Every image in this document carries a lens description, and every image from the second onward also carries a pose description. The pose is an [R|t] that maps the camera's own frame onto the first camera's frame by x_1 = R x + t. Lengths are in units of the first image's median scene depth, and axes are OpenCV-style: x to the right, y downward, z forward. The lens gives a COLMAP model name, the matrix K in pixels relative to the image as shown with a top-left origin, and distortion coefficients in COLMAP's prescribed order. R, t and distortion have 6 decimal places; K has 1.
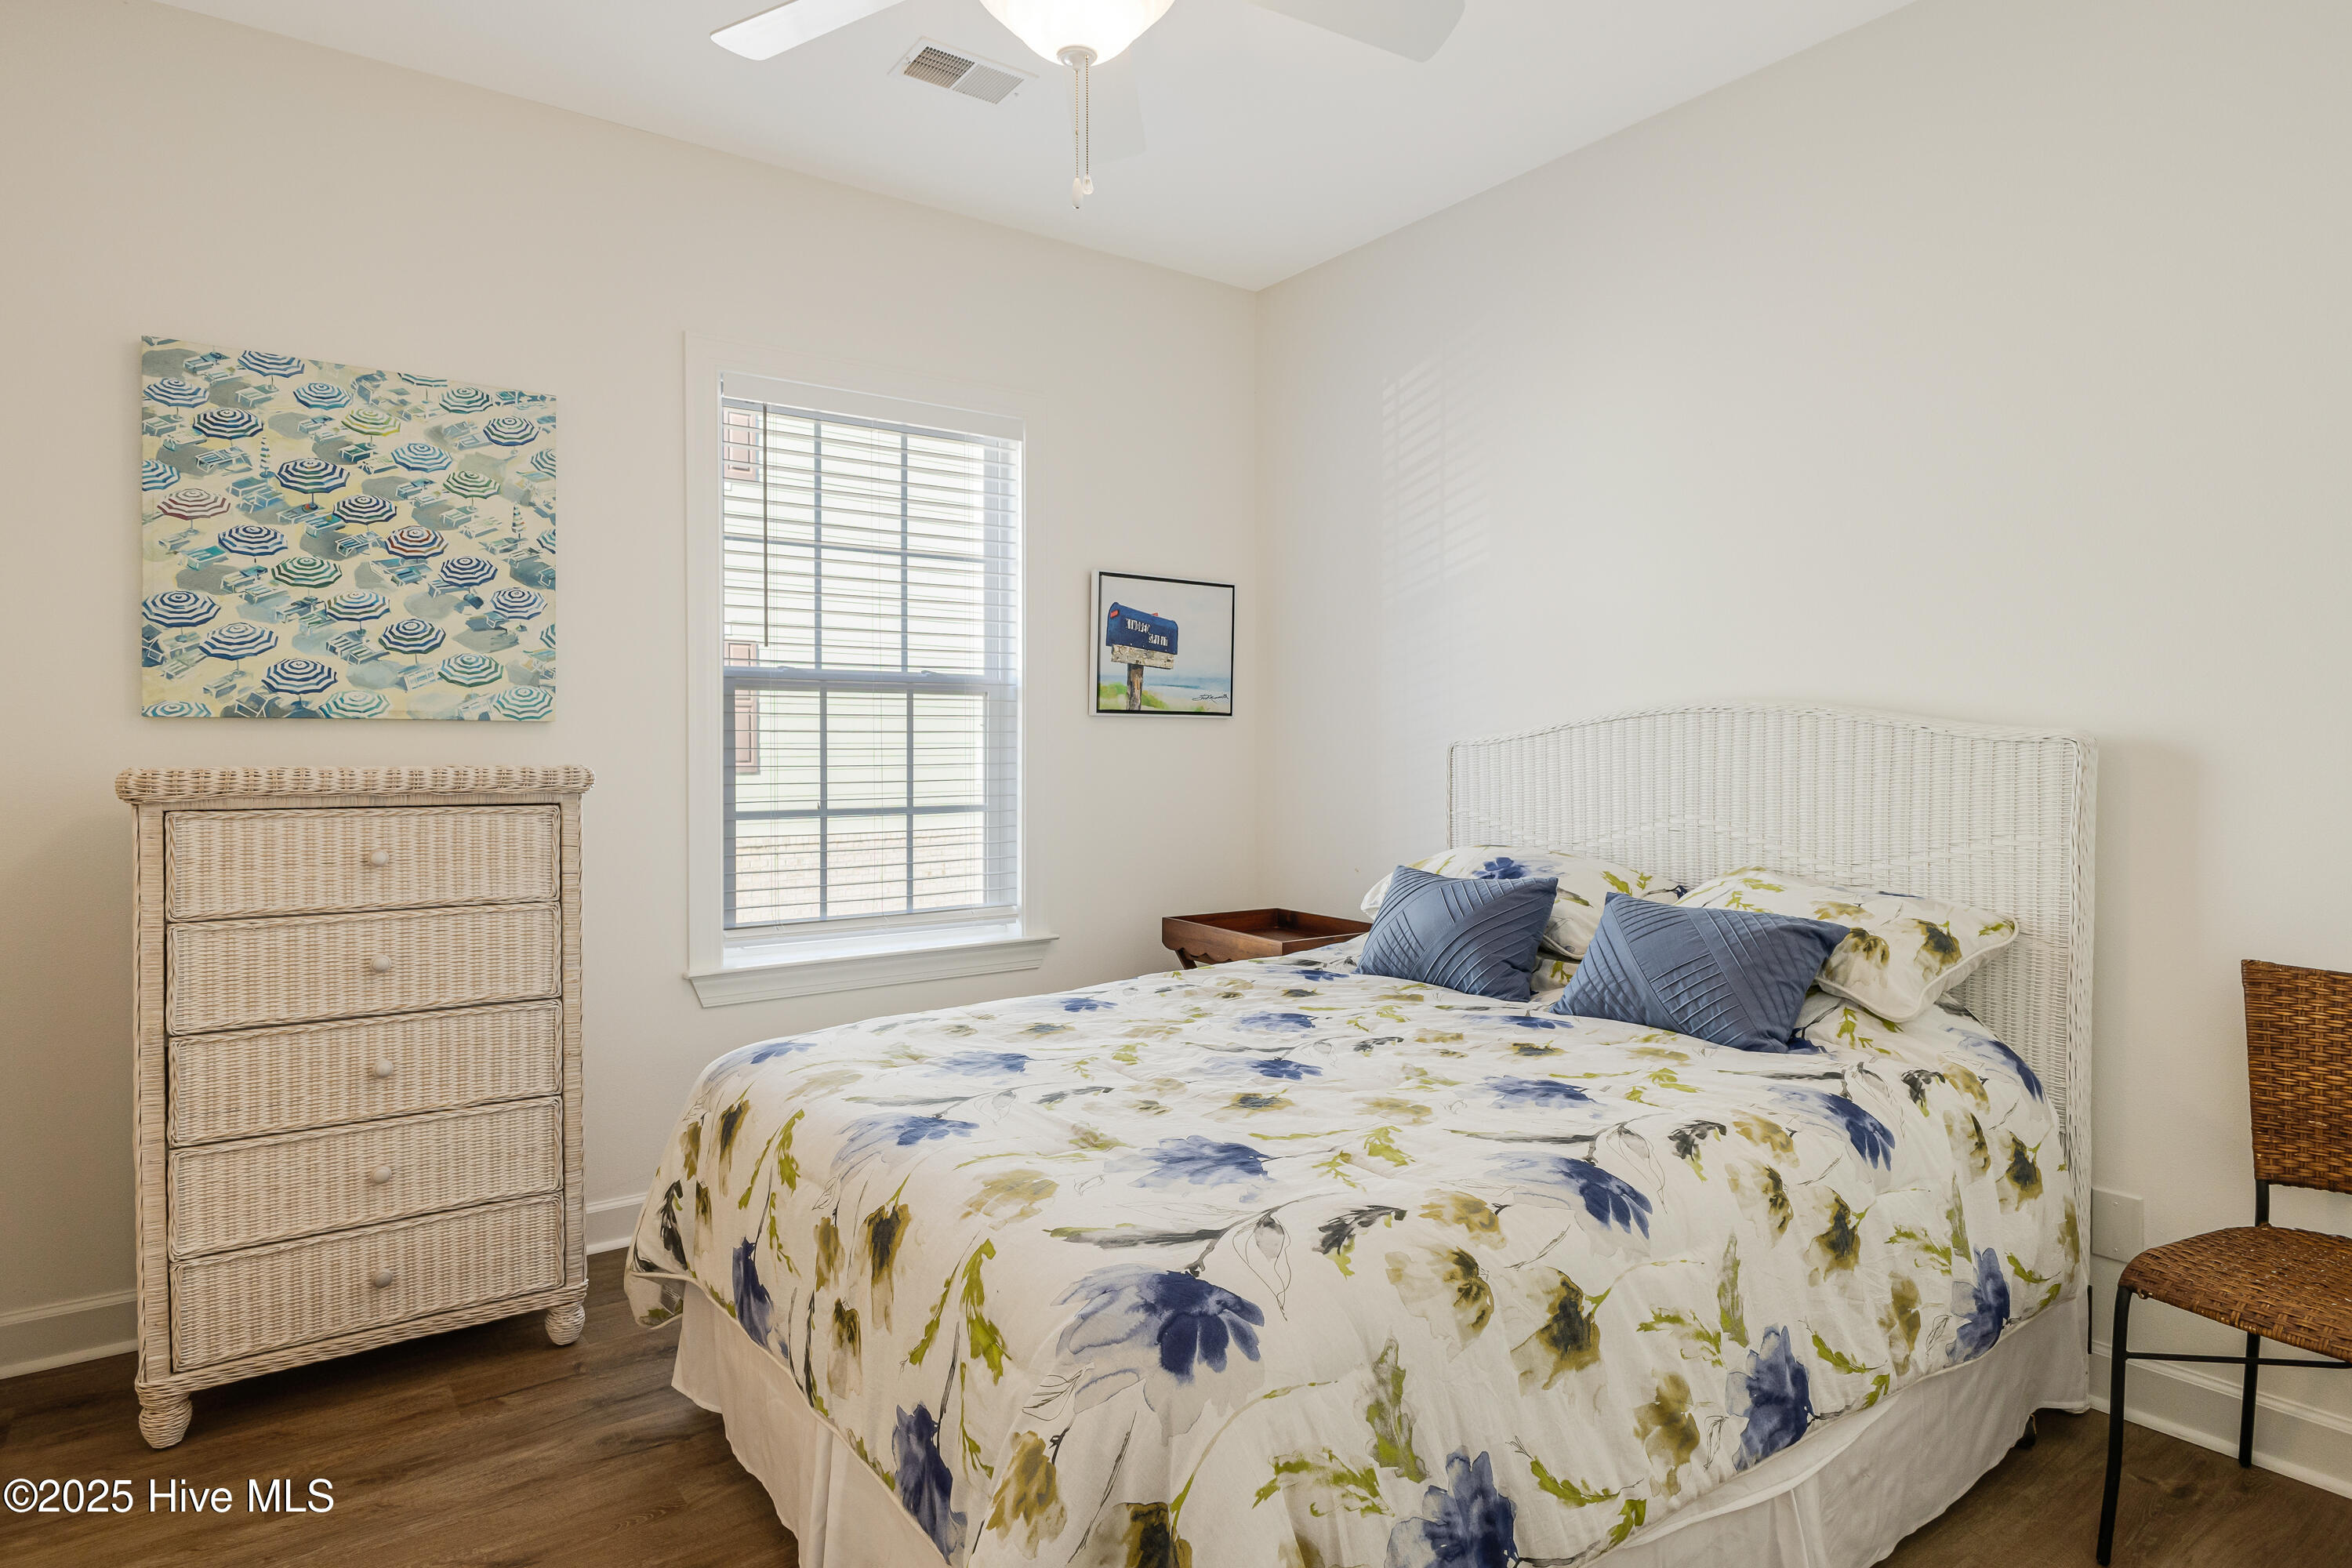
lens RADIAL K [[1299.1, 0, 1176.0], [0, 1299.1, 784.0], [0, 0, 1]] dist [-0.012186, -0.001223]
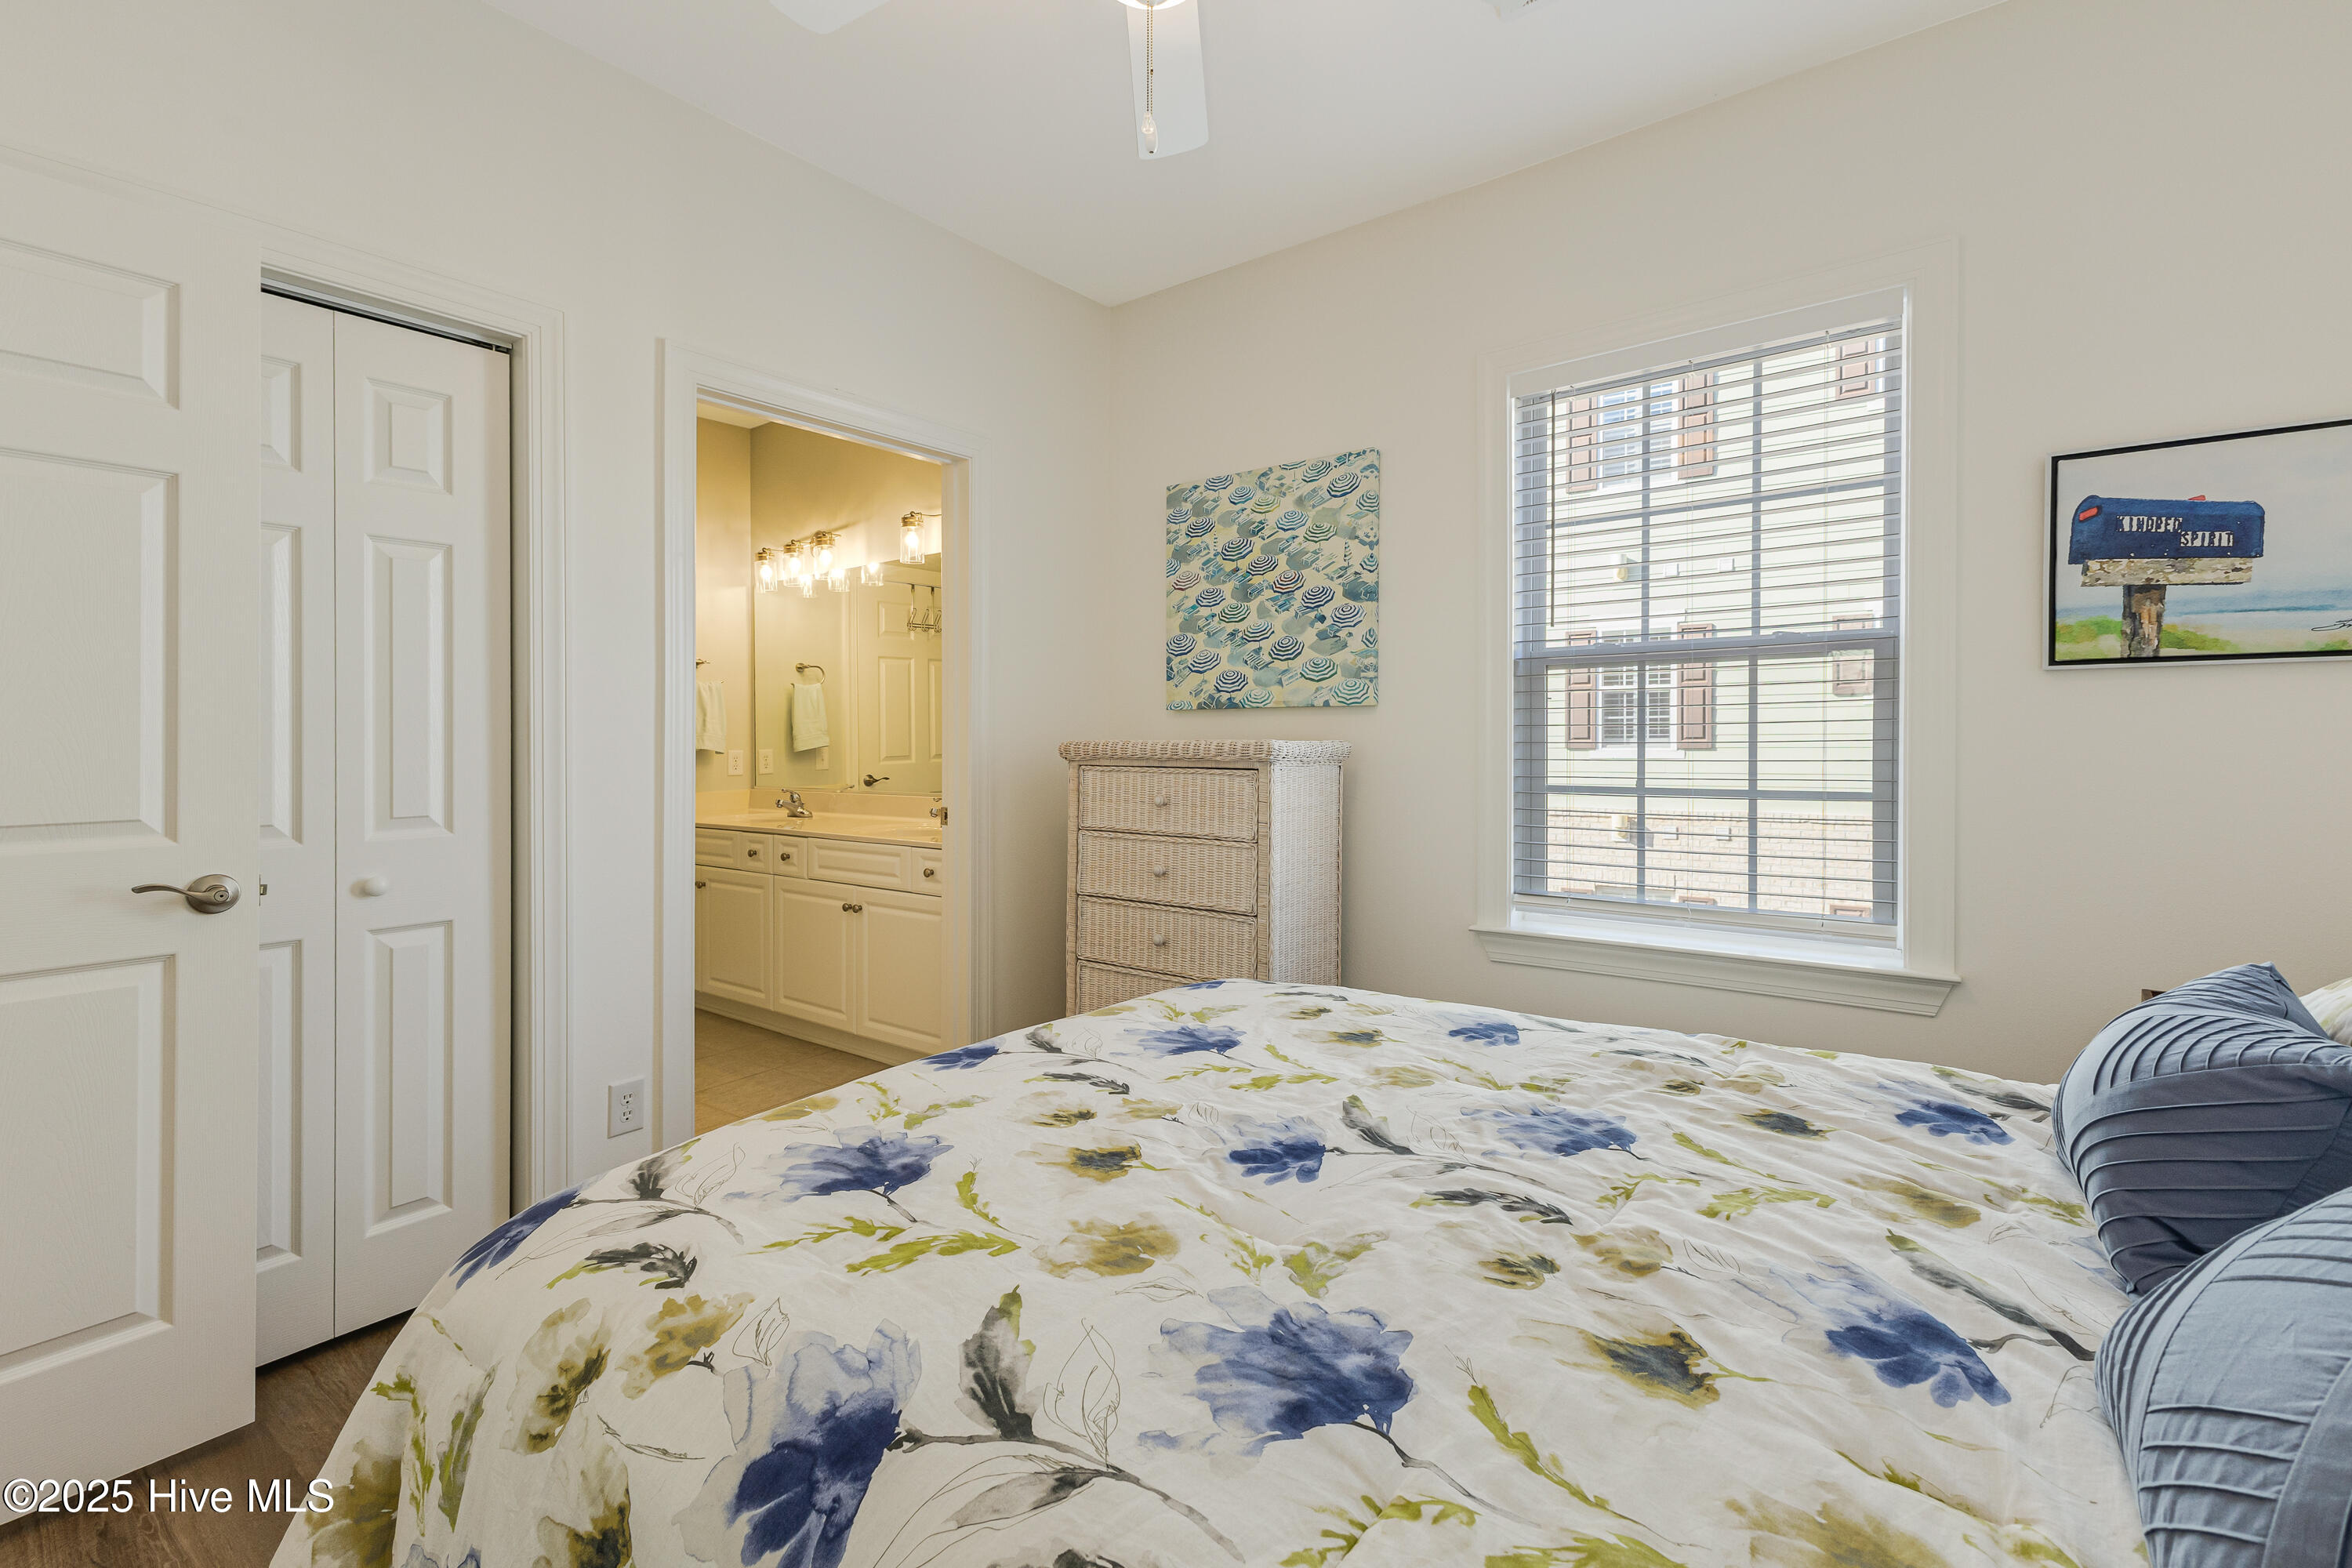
lens RADIAL K [[1032.4, 0, 1174.5], [0, 1032.4, 735.9], [0, 0, 1]] dist [0.024765, -0.010404]
pose [[0.276863, 0.001142, -0.960909, 0.469774], [-0.016827, 0.999852, -0.003660, -0.012404], [0.960762, 0.017183, 0.276842, 0.579840]]
